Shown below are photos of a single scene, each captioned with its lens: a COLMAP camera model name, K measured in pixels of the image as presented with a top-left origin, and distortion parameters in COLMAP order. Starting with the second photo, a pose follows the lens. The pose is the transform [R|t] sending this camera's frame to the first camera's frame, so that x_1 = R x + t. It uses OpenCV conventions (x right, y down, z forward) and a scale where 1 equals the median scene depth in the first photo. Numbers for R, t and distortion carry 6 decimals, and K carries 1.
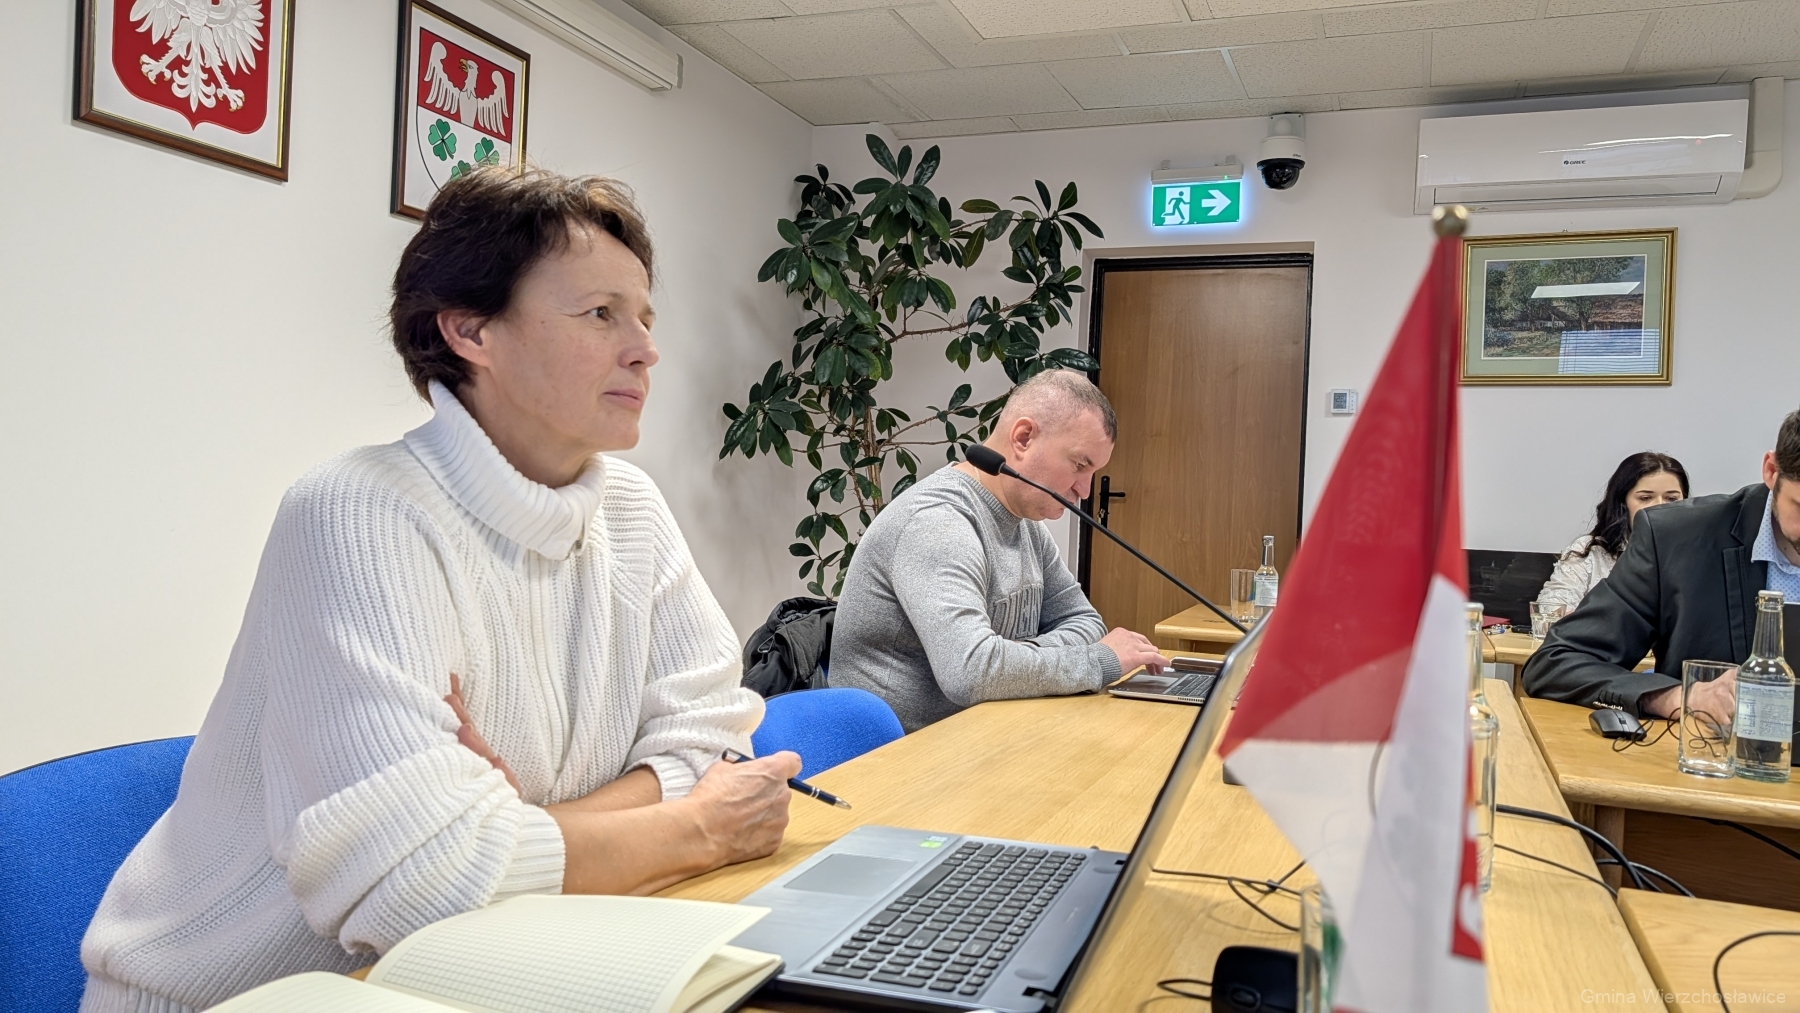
lens RADIAL K [[1277.1, 0, 900.0], [0, 1277.1, 506.5], [0, 0, 1]] dist [-0.000234, -0.001504]
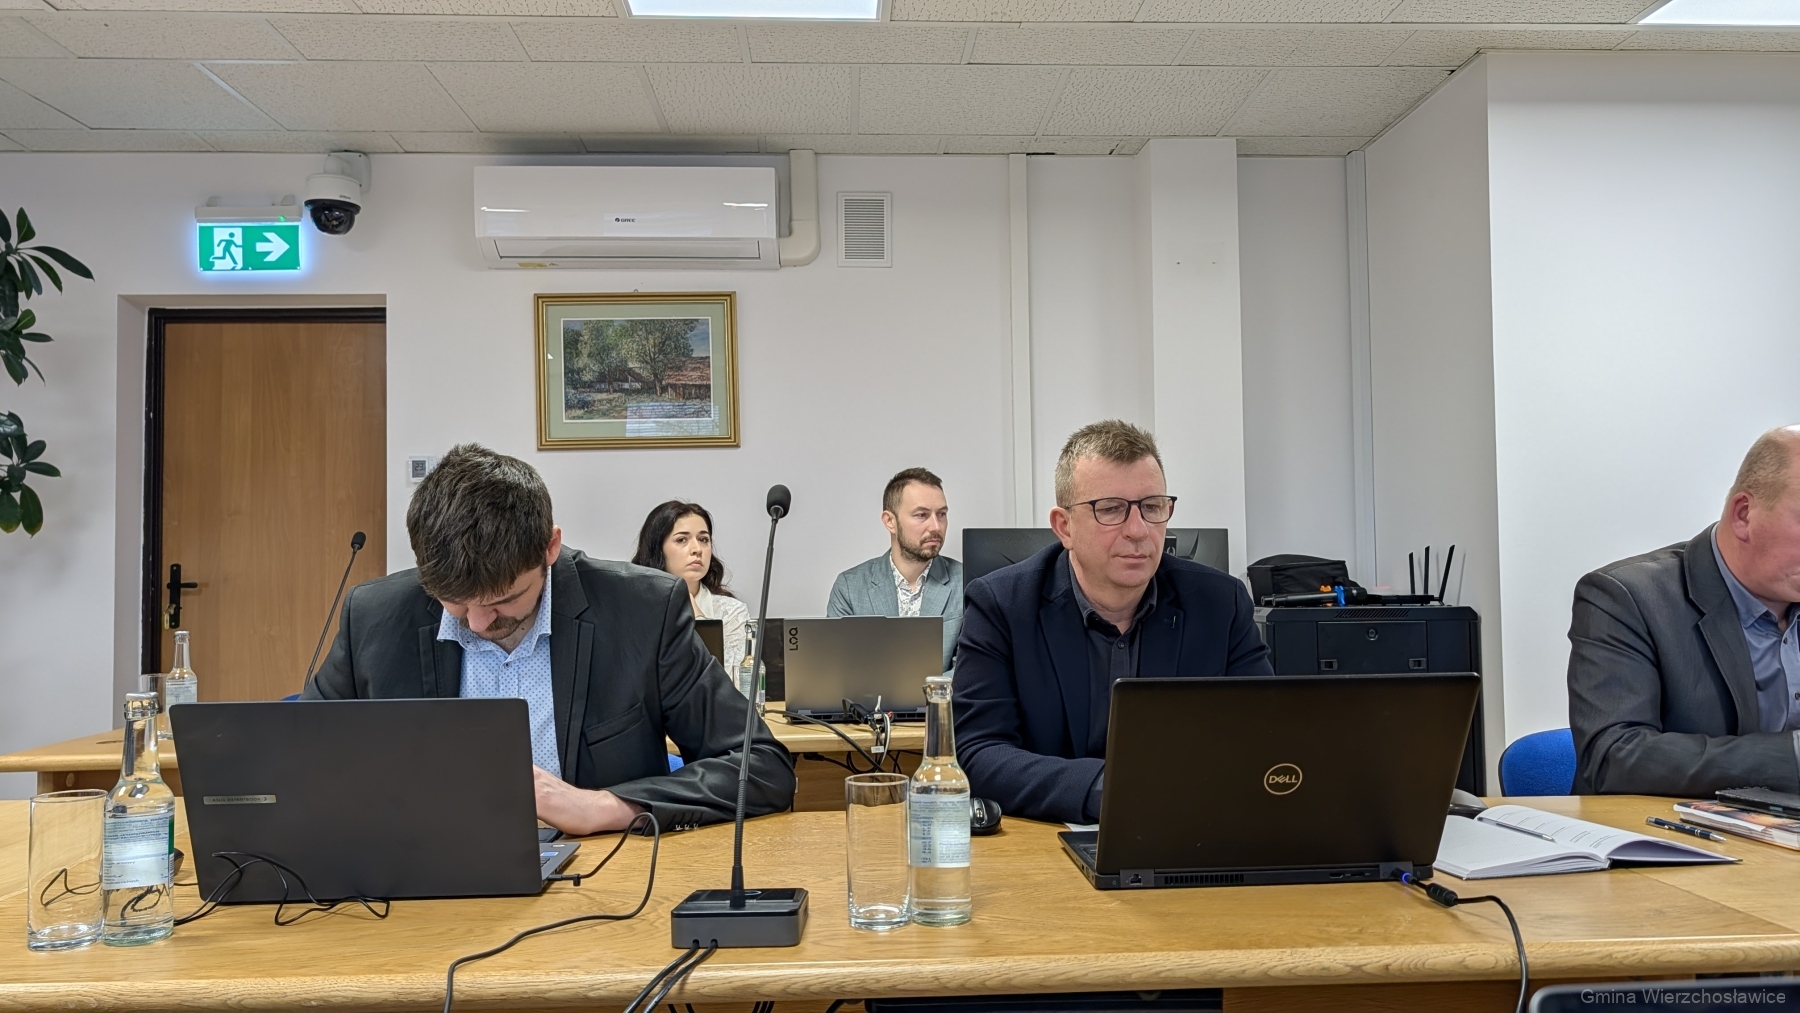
lens RADIAL K [[1277.1, 0, 900.0], [0, 1277.1, 506.5], [0, 0, 1]] dist [-0.000234, -0.001504]
pose [[0.909026, -0.032208, 0.415494, 0.285956], [0.056580, 0.997316, -0.046479, 0.004993], [-0.412882, 0.065759, 0.908408, 0.040921]]
